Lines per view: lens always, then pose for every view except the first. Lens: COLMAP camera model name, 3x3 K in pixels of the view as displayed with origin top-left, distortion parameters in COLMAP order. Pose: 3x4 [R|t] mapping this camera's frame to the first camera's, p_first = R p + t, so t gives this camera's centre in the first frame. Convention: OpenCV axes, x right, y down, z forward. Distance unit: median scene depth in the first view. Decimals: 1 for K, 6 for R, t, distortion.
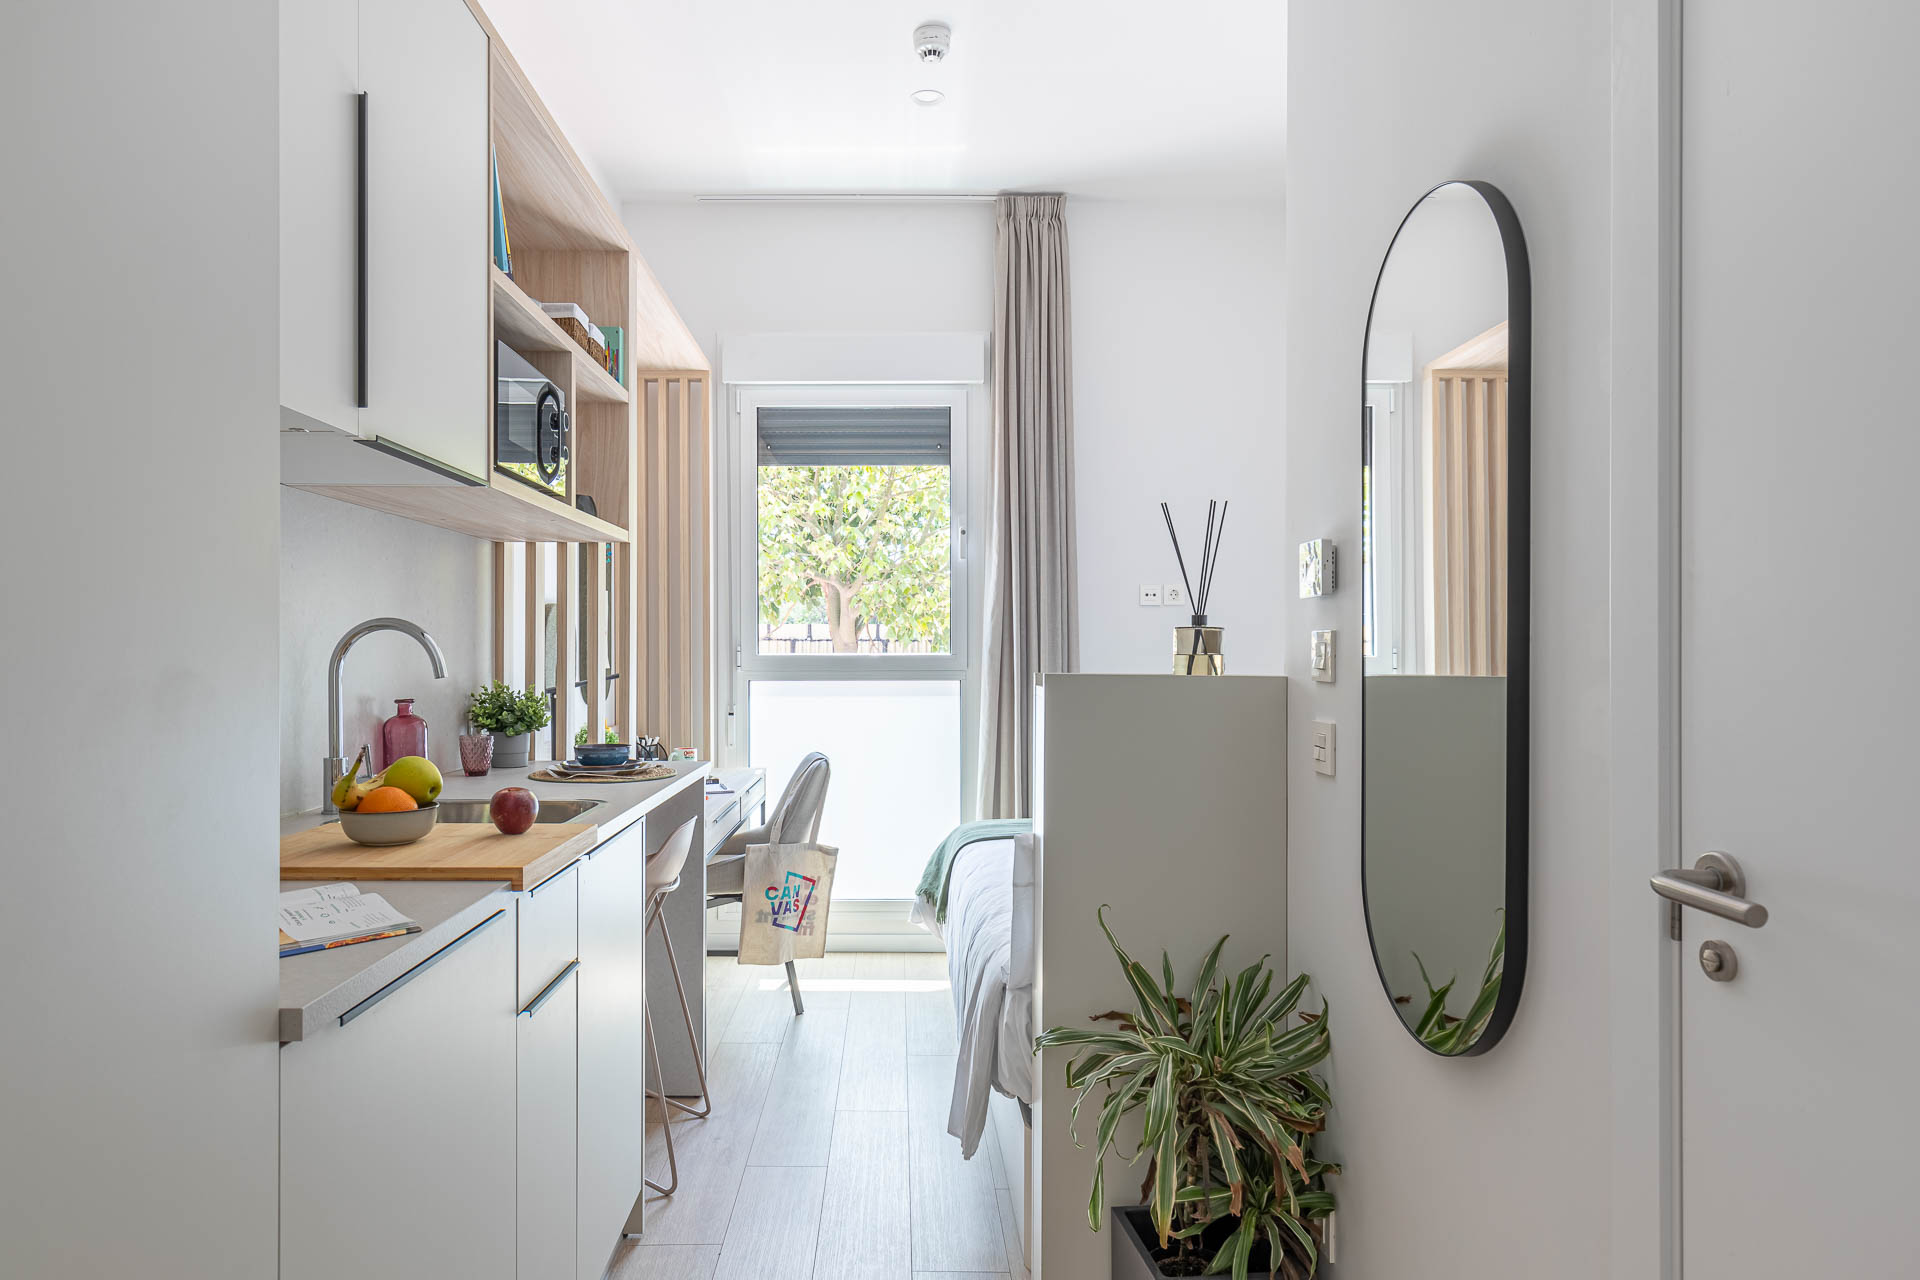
lens RADIAL K [[1109.5, 0, 910.8], [0, 1109.5, 624.3], [0, 0, 1]] dist [0.001995, 0.000363]
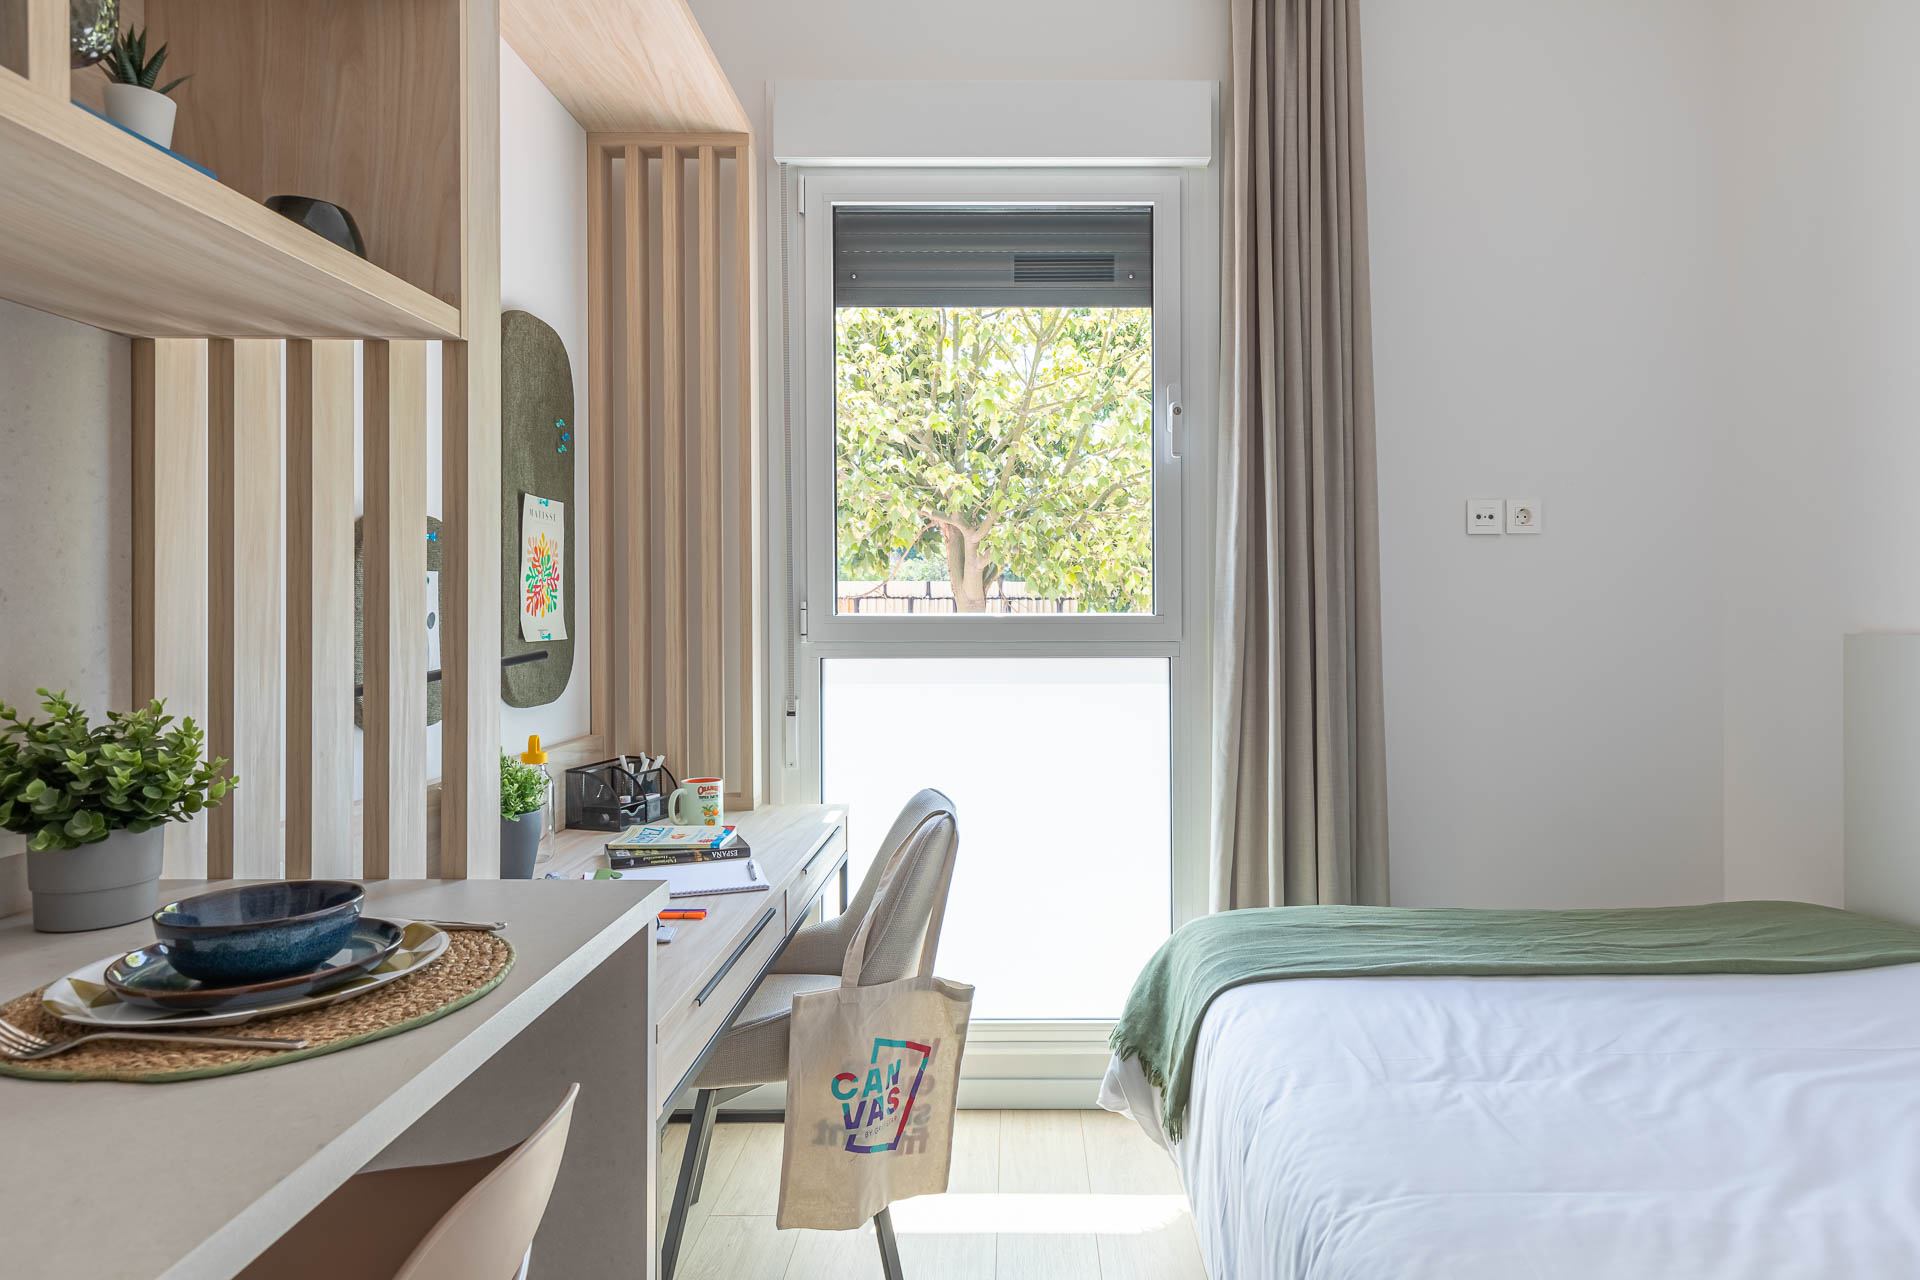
lens RADIAL K [[1117.0, 0, 1033.4], [0, 1117.0, 609.9], [0, 0, 1]] dist [0.005192, 0.002183]
pose [[0.999997, 0.000043, 0.002449, -0.032630], [-0.000103, 0.999704, 0.024348, 0.009903], [-0.002448, -0.024349, 0.999701, 0.402950]]
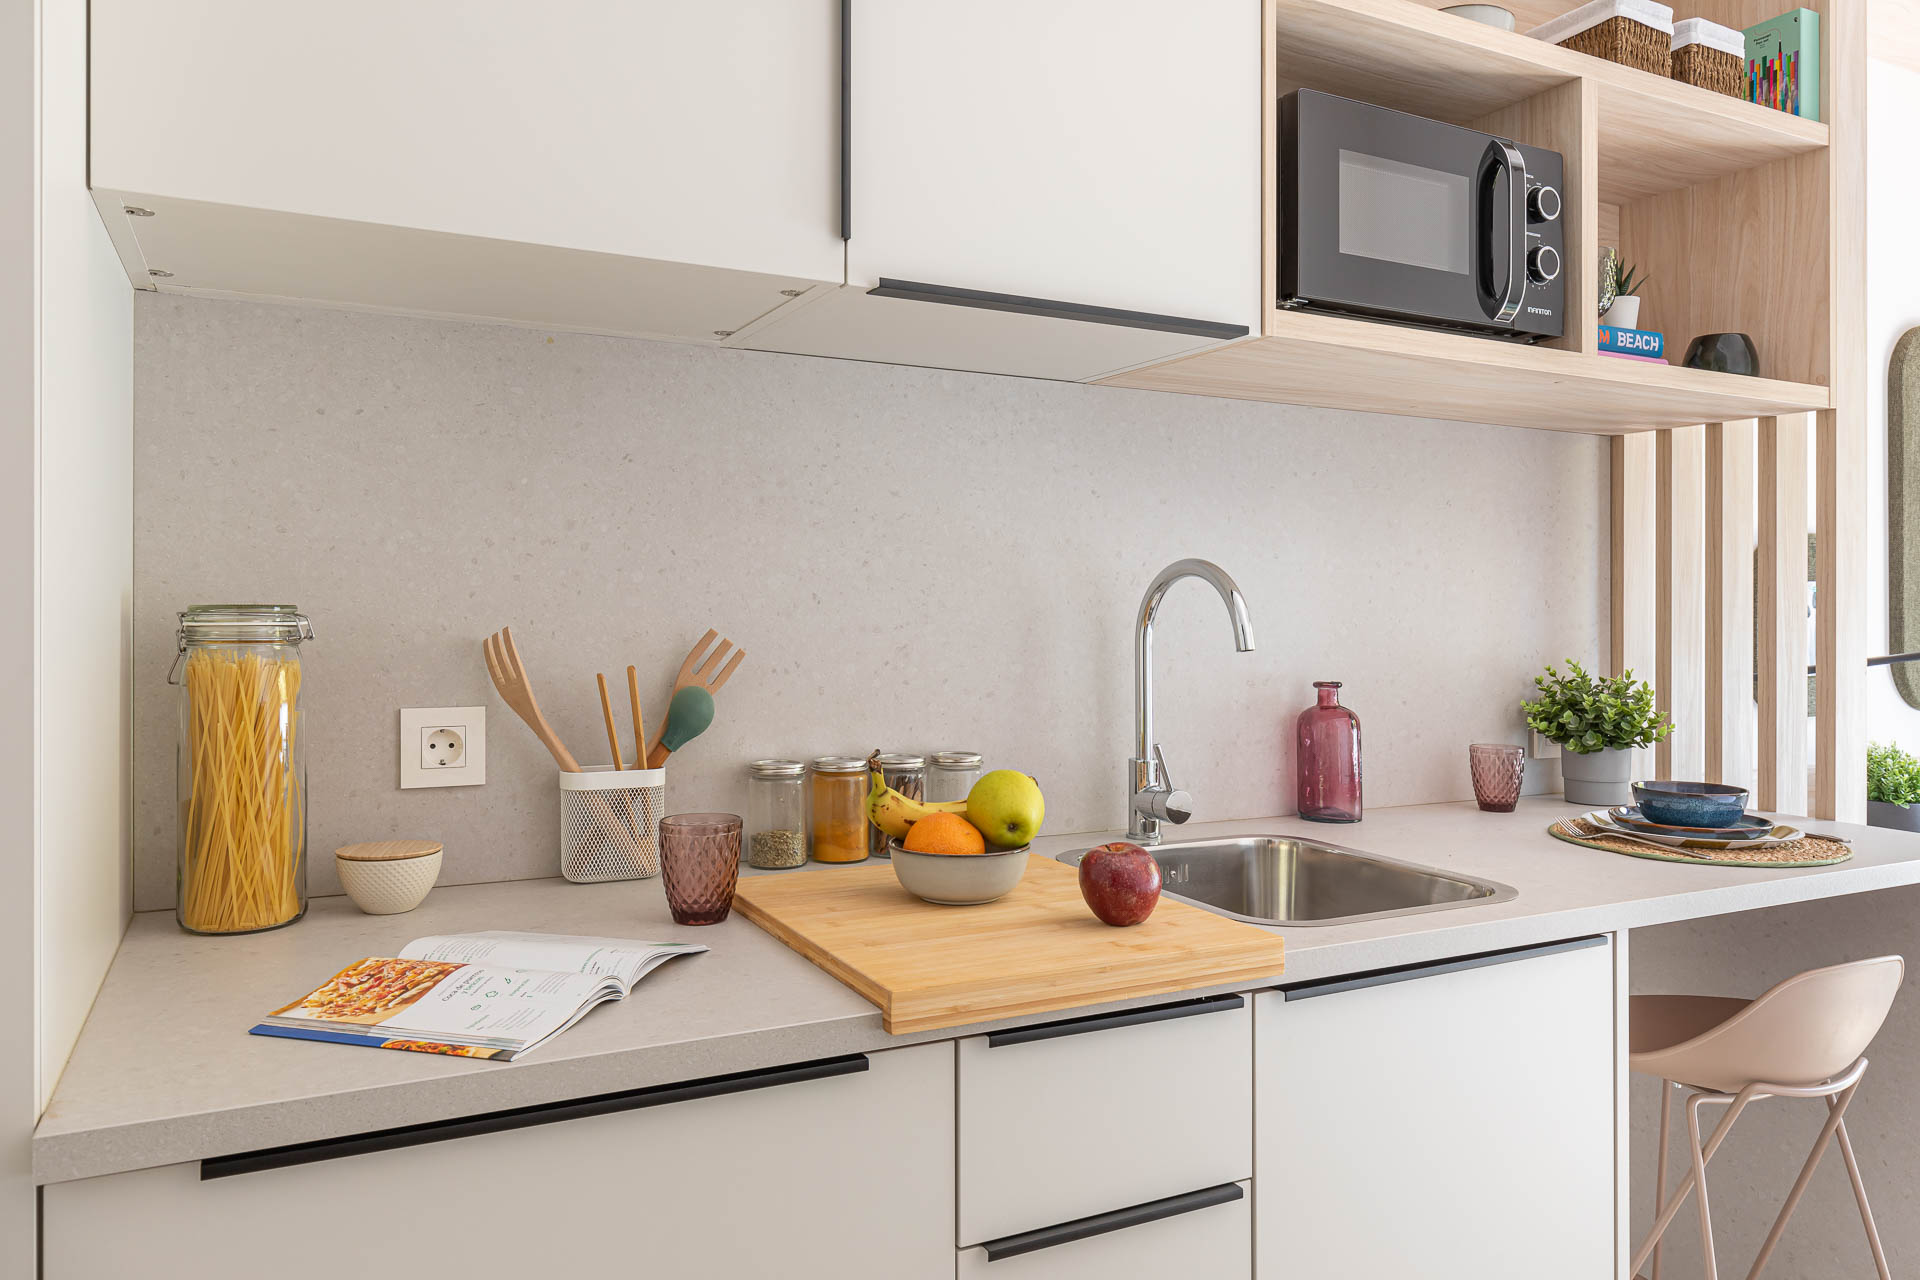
lens RADIAL K [[1339.7, 0, 962.1], [0, 1339.7, 590.6], [0, 0, 1]] dist [-0.000470, -0.000100]
pose [[0.453005, -0.009105, -0.891461, 0.086595], [0.013683, 0.999901, -0.003259, 0.006312], [0.891403, -0.010721, 0.453085, 0.231681]]
